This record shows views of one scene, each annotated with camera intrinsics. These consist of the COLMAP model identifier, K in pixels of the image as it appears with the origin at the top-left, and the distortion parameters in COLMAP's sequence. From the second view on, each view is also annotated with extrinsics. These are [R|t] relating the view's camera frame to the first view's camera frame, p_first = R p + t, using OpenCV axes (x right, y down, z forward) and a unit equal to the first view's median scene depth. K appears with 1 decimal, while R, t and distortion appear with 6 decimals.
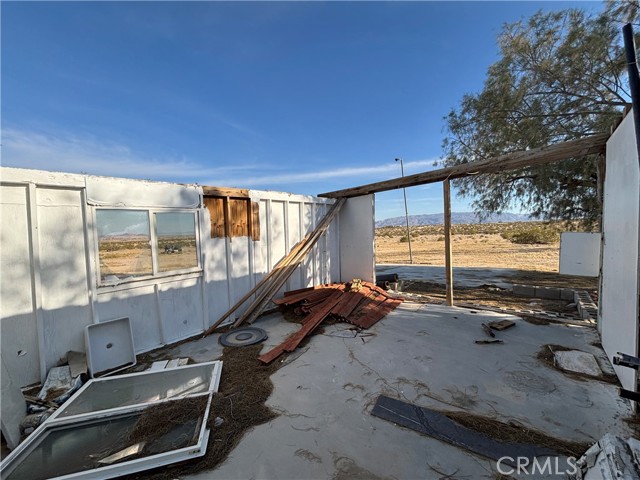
lens RADIAL K [[259.4, 0, 321.7], [0, 259.4, 241.6], [0, 0, 1]] dist [0.002737, 0.000498]
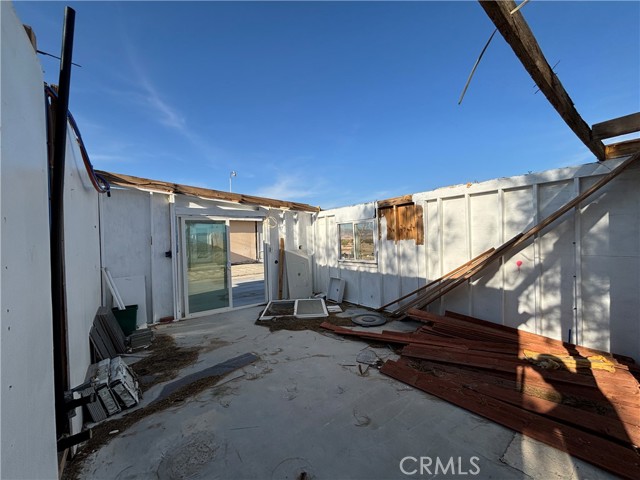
lens RADIAL K [[259.4, 0, 317.8], [0, 259.4, 237.9], [0, 0, 1]] dist [0.002737, 0.000498]
pose [[-0.220934, 0.035681, -0.974636, 1.011146], [-0.013424, 0.999125, 0.039621, -0.079285], [0.975196, 0.021837, -0.220262, 1.078056]]
